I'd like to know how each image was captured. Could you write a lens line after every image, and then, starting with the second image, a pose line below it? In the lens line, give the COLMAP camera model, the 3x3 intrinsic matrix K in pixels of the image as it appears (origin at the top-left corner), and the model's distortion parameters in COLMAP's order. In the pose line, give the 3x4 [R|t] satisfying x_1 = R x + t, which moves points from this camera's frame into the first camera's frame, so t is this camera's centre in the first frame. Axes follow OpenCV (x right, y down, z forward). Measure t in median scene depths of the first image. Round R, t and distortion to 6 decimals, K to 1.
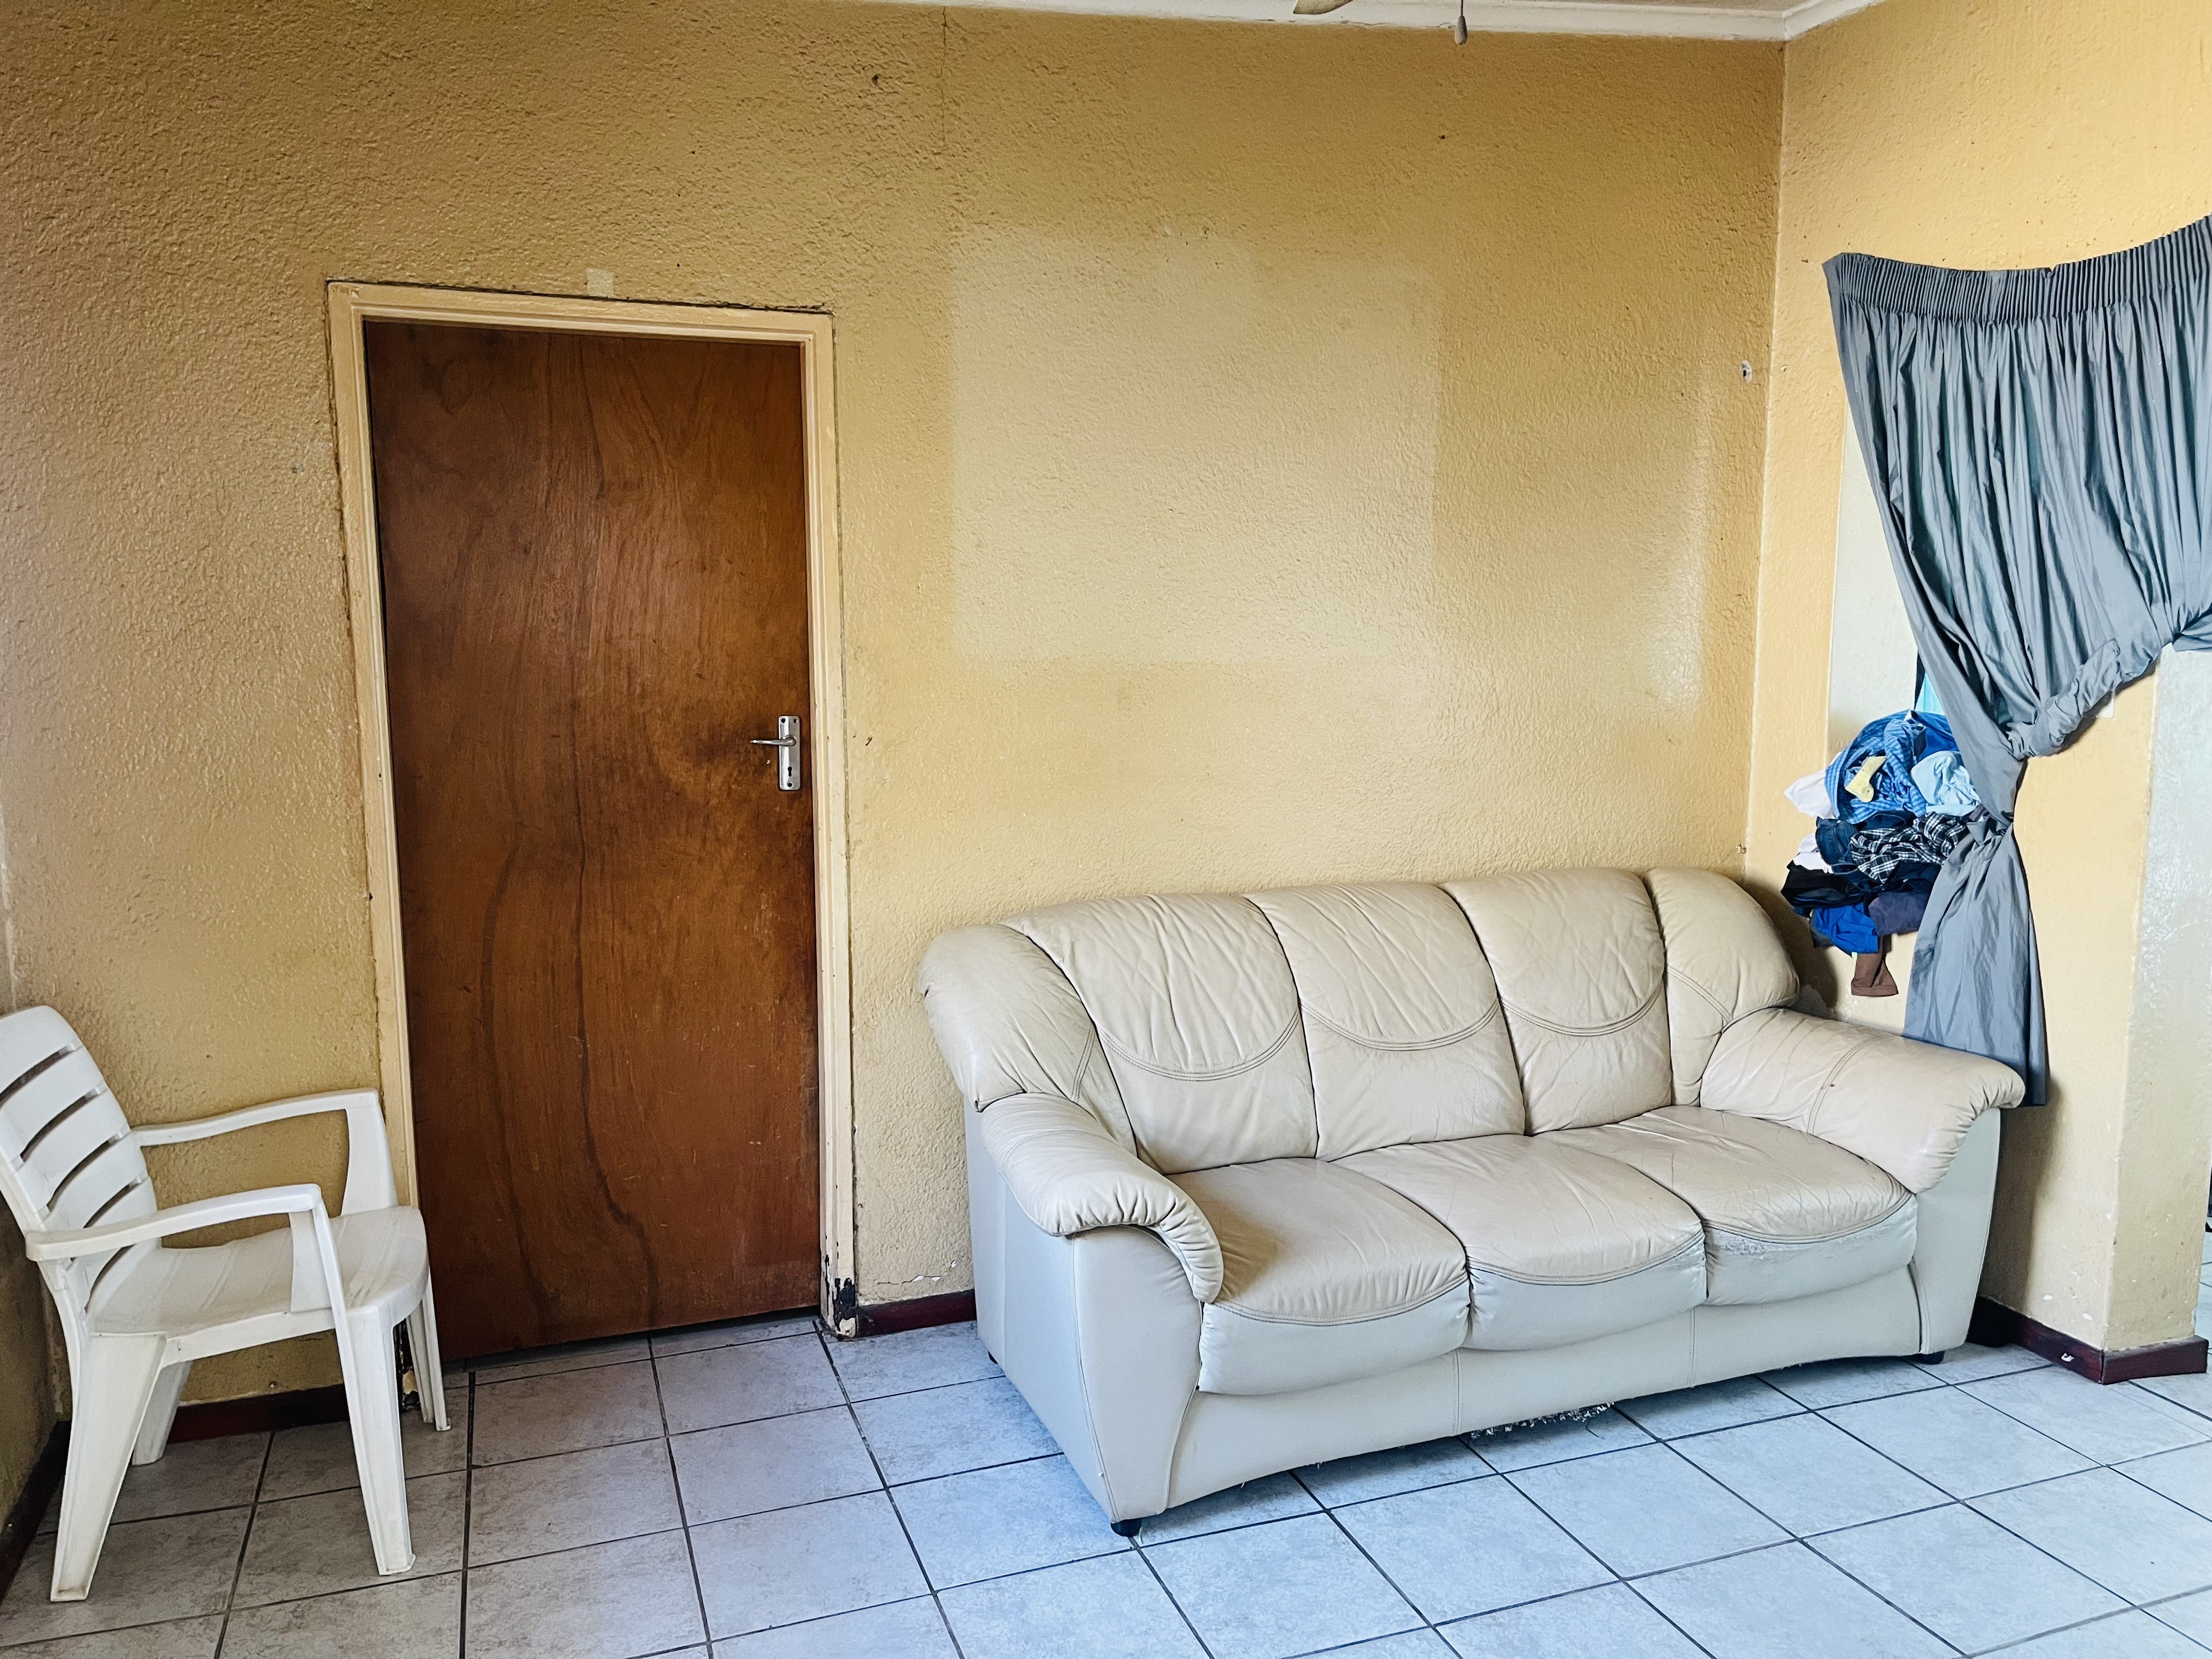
lens RADIAL K [[1663.0, 0, 1108.0], [0, 1663.0, 845.1], [0, 0, 1]] dist [0.063034, -0.076496]
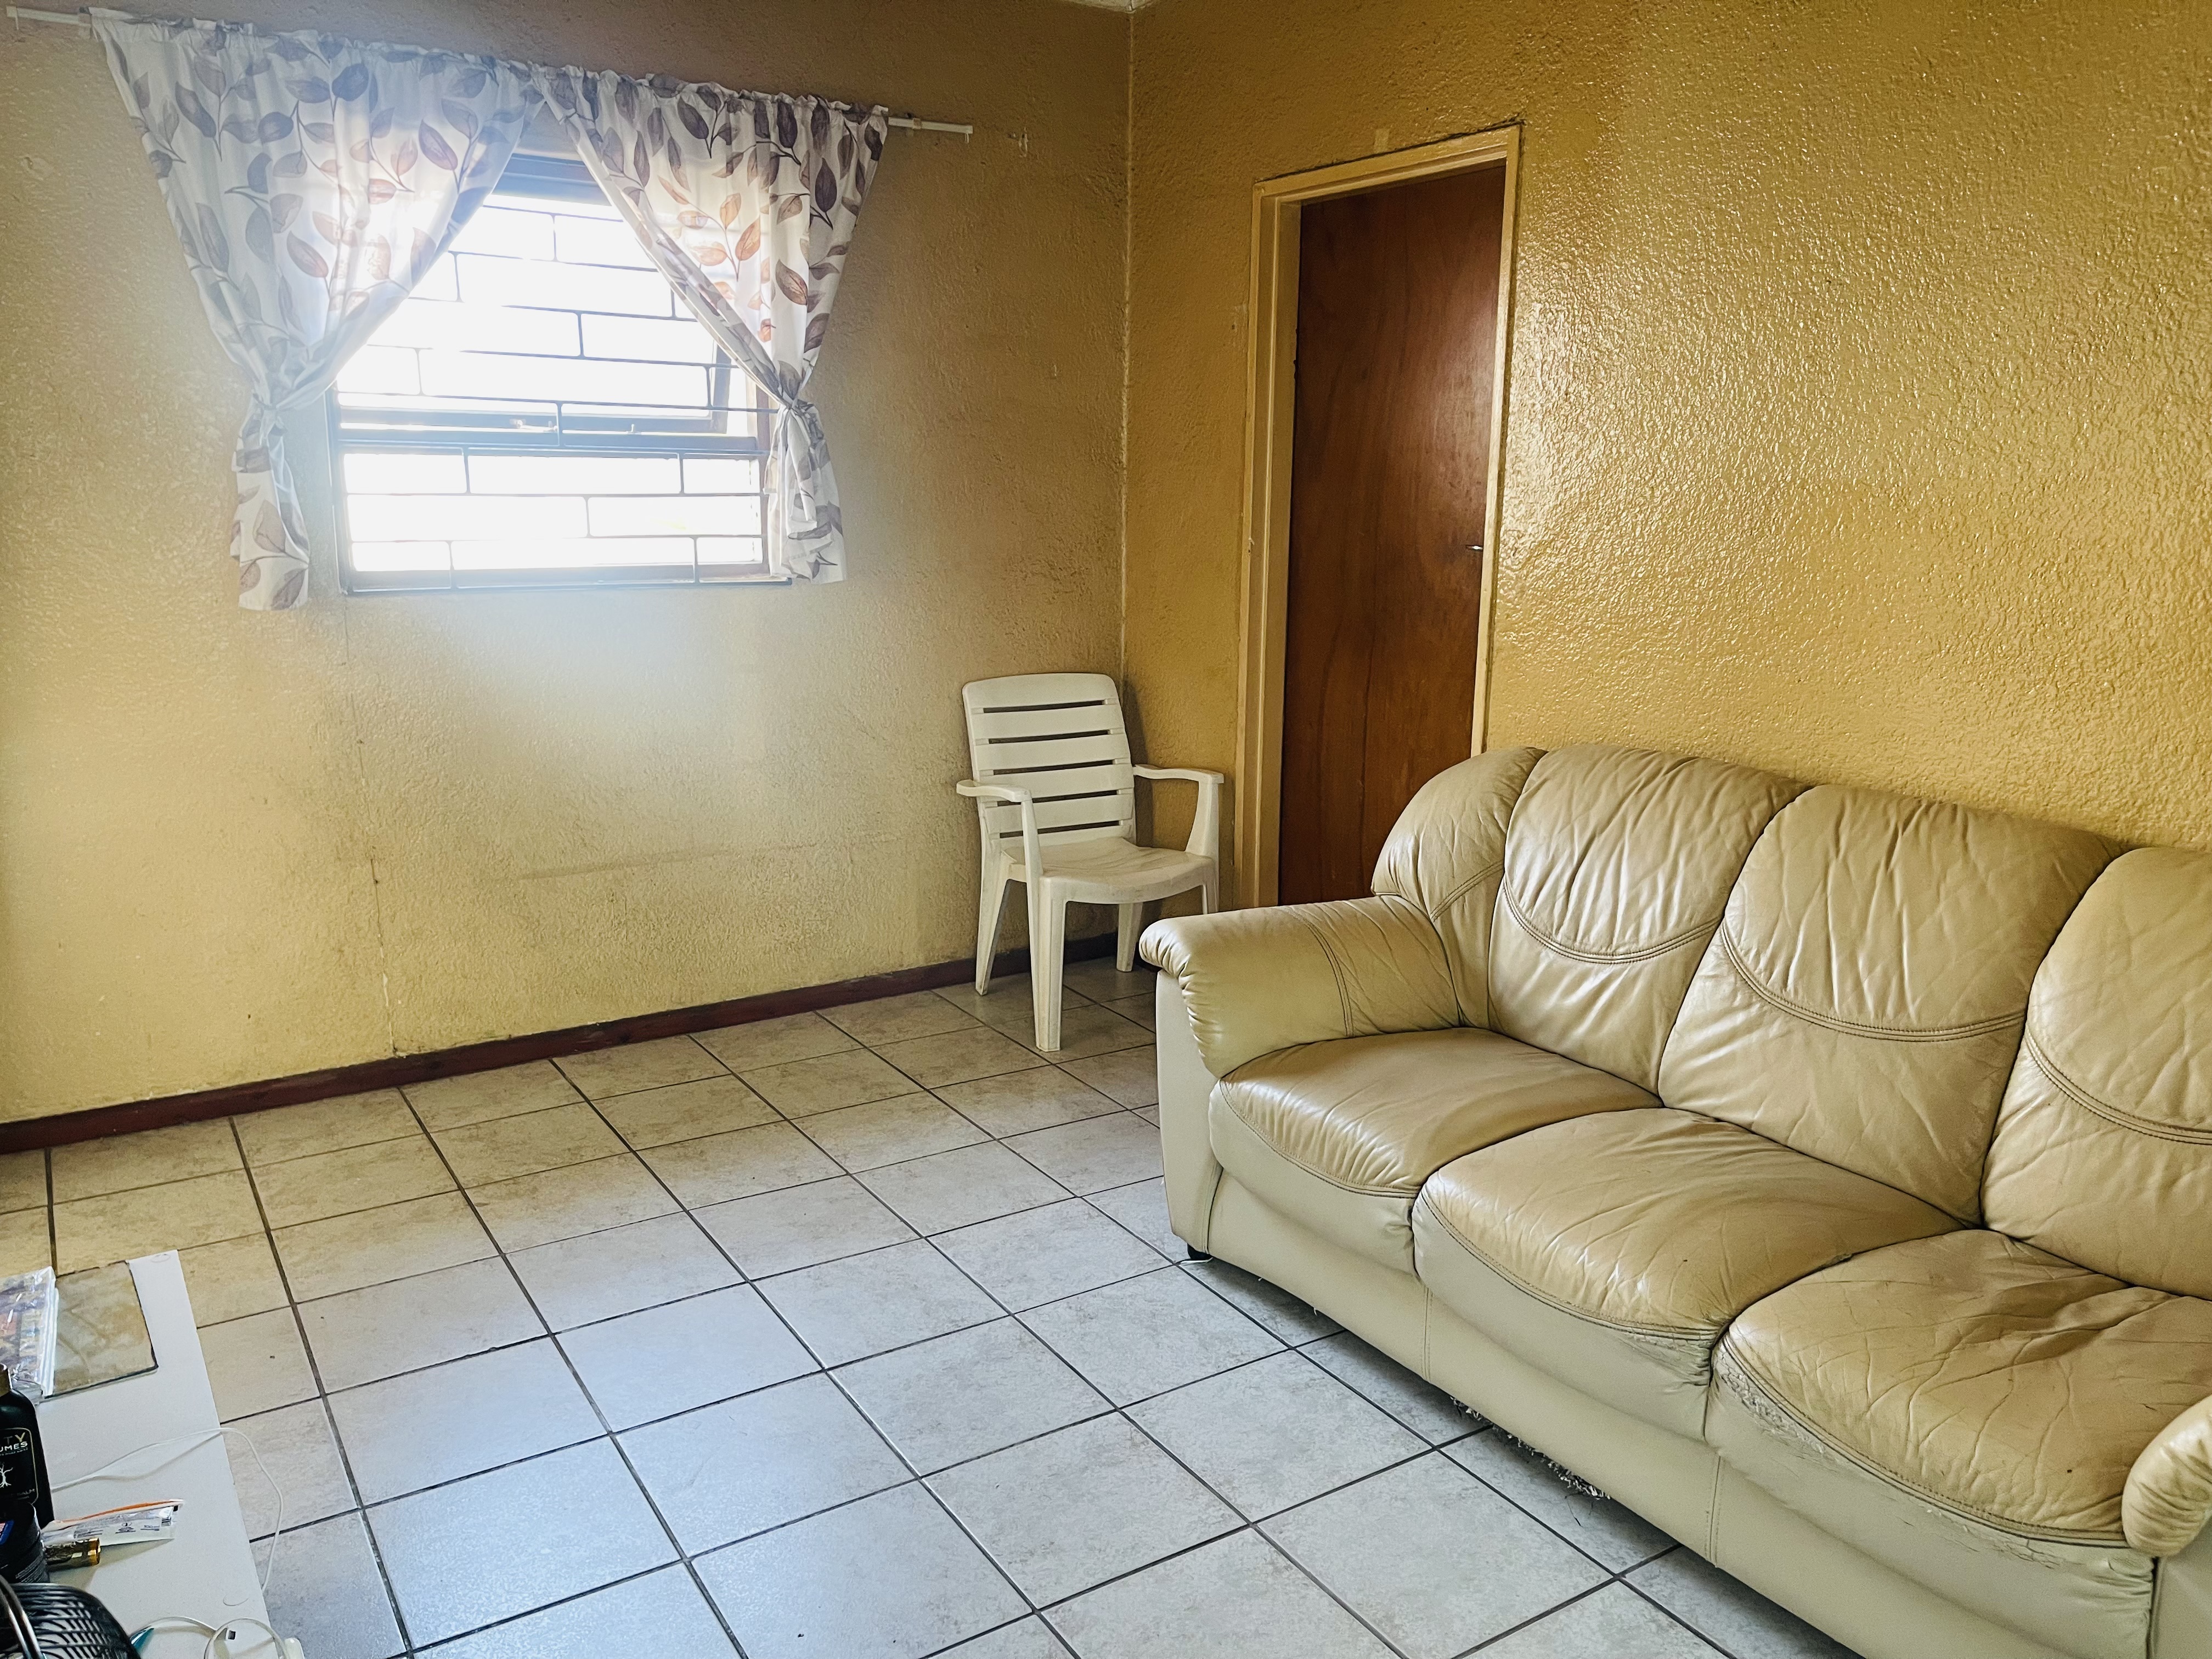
lens RADIAL K [[1670.7, 0, 1043.3], [0, 1670.7, 789.8], [0, 0, 1]] dist [0.063655, 0.000050]
pose [[0.206855, 0.197958, -0.958135, 0.802405], [-0.139925, 0.975235, 0.171282, -0.055712], [0.968314, 0.098636, 0.229432, 0.497017]]
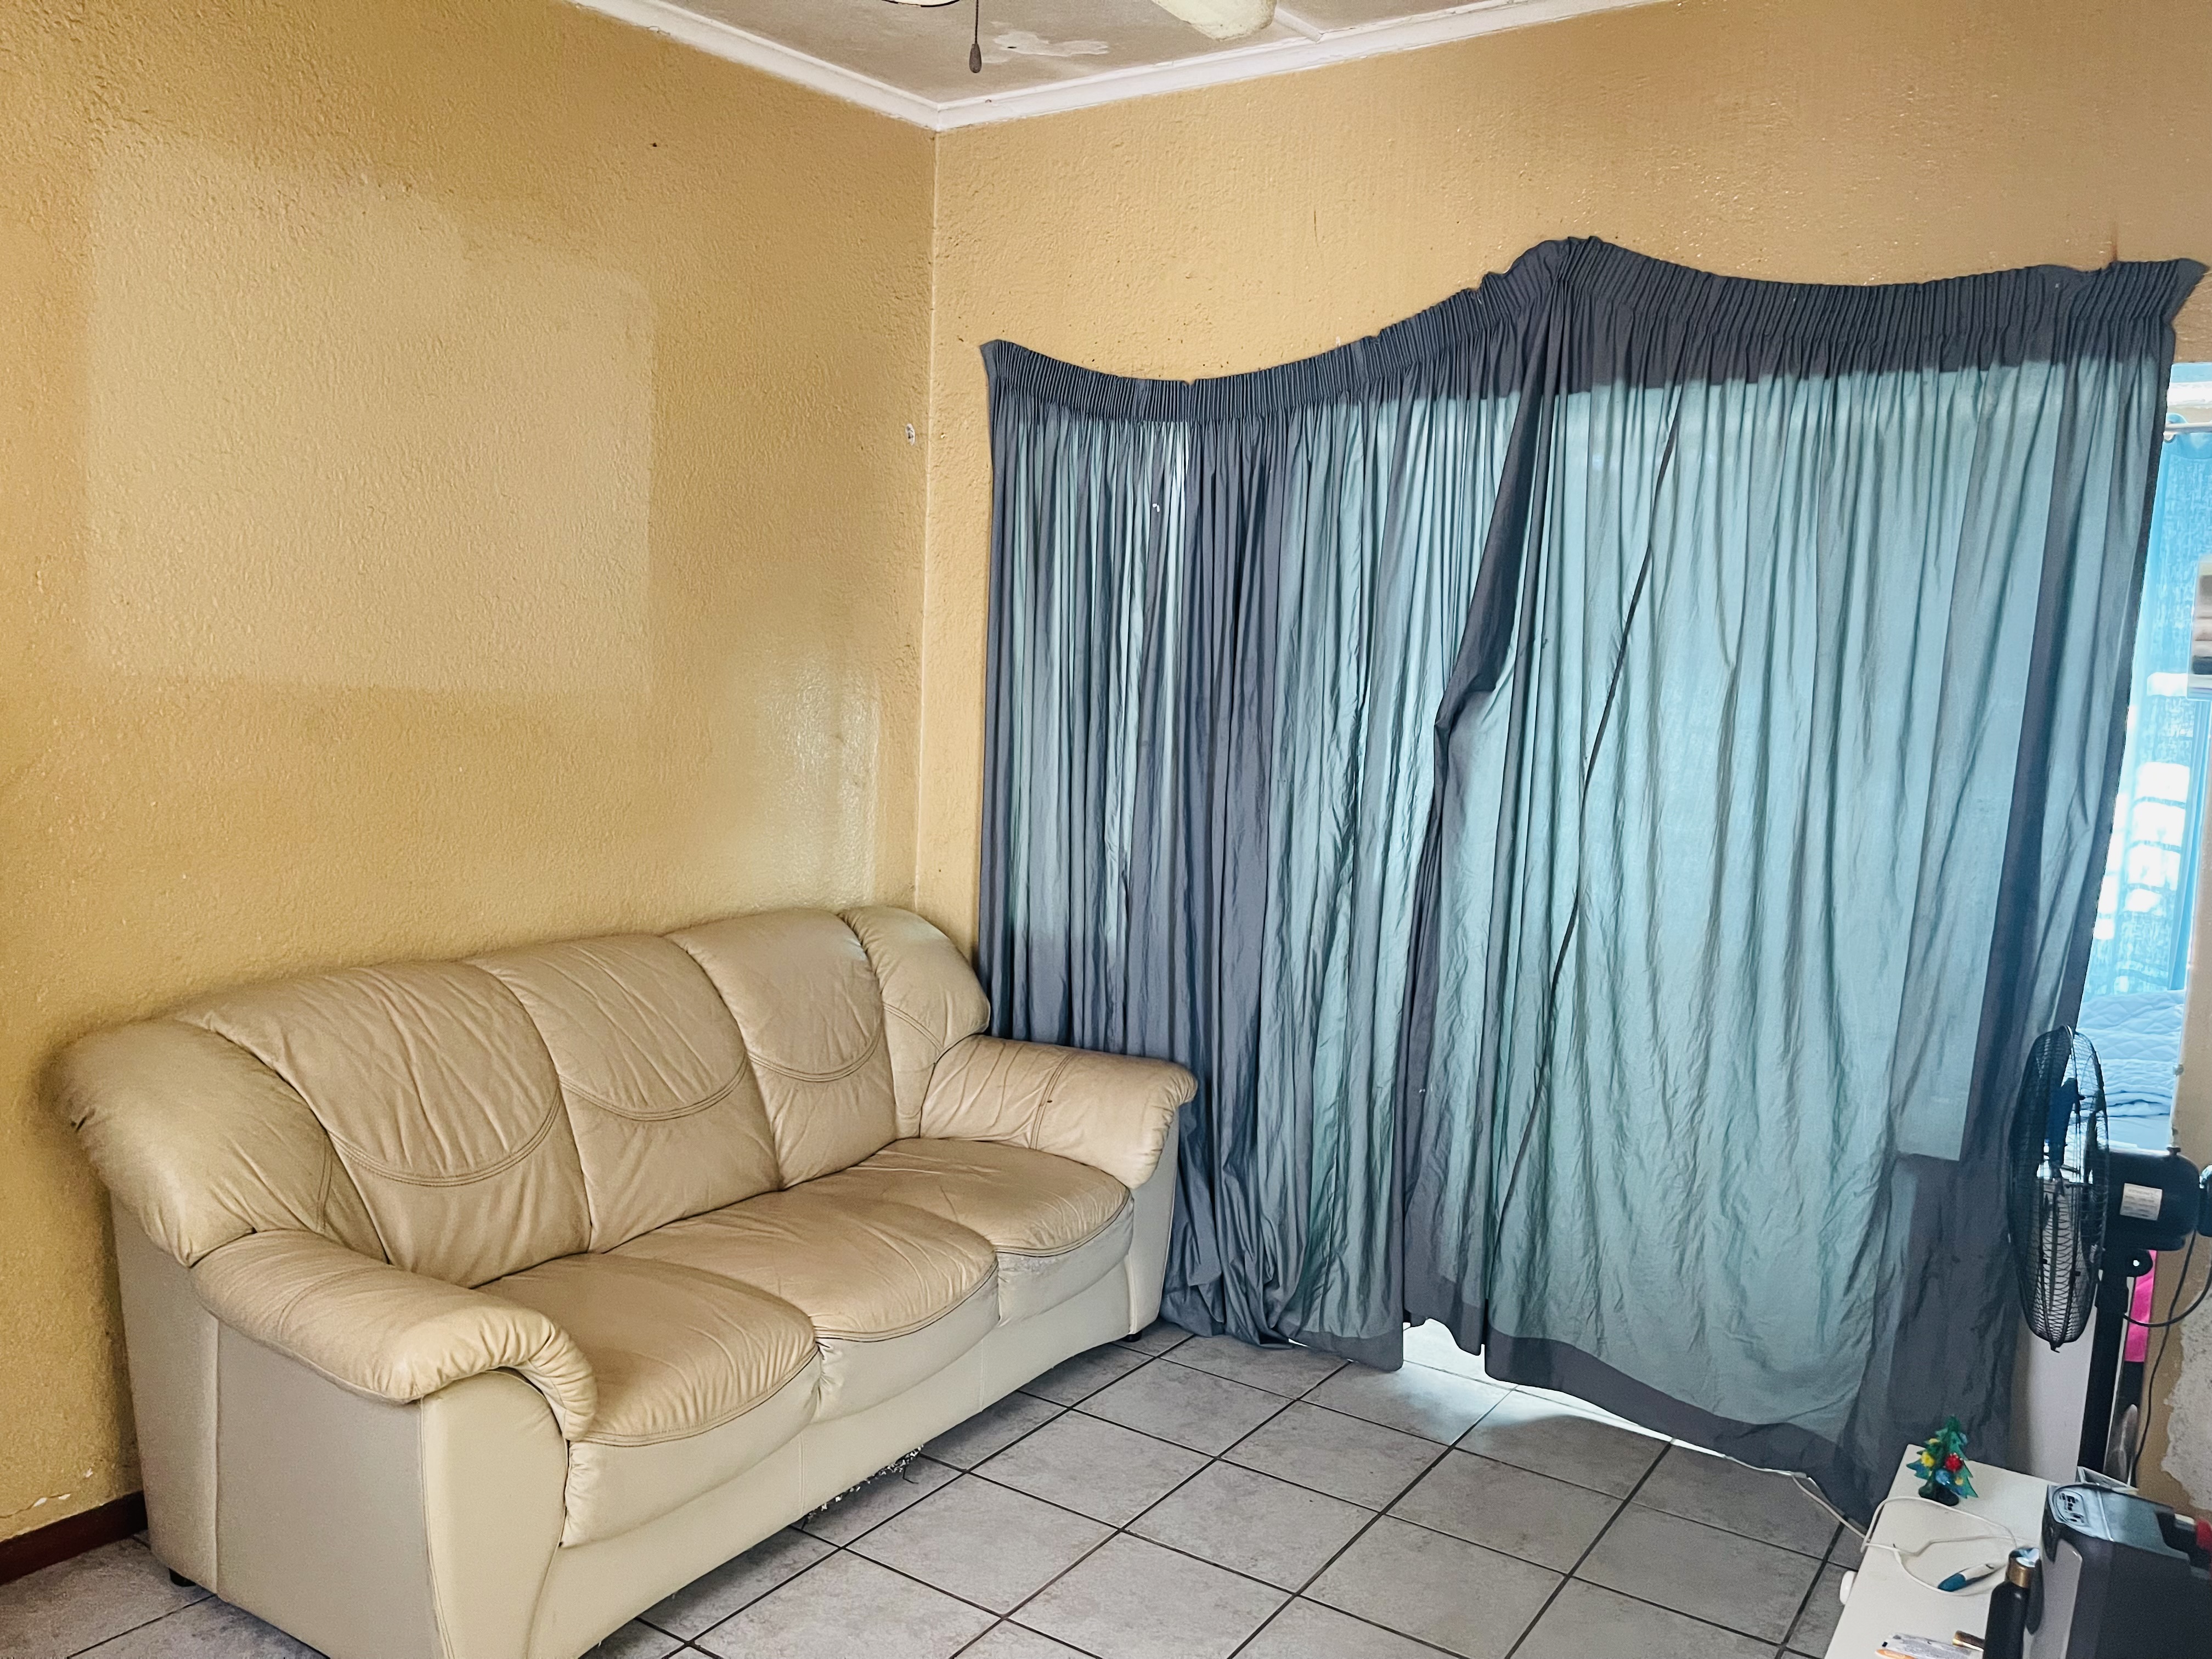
lens RADIAL K [[1676.2, 0, 1091.3], [0, 1676.2, 835.4], [0, 0, 1]] dist [0.084606, -0.122118]
pose [[0.796108, -0.017556, 0.604900, -0.199745], [0.033990, 0.999298, -0.015731, -0.011082], [-0.604199, 0.033084, 0.796146, 0.109658]]
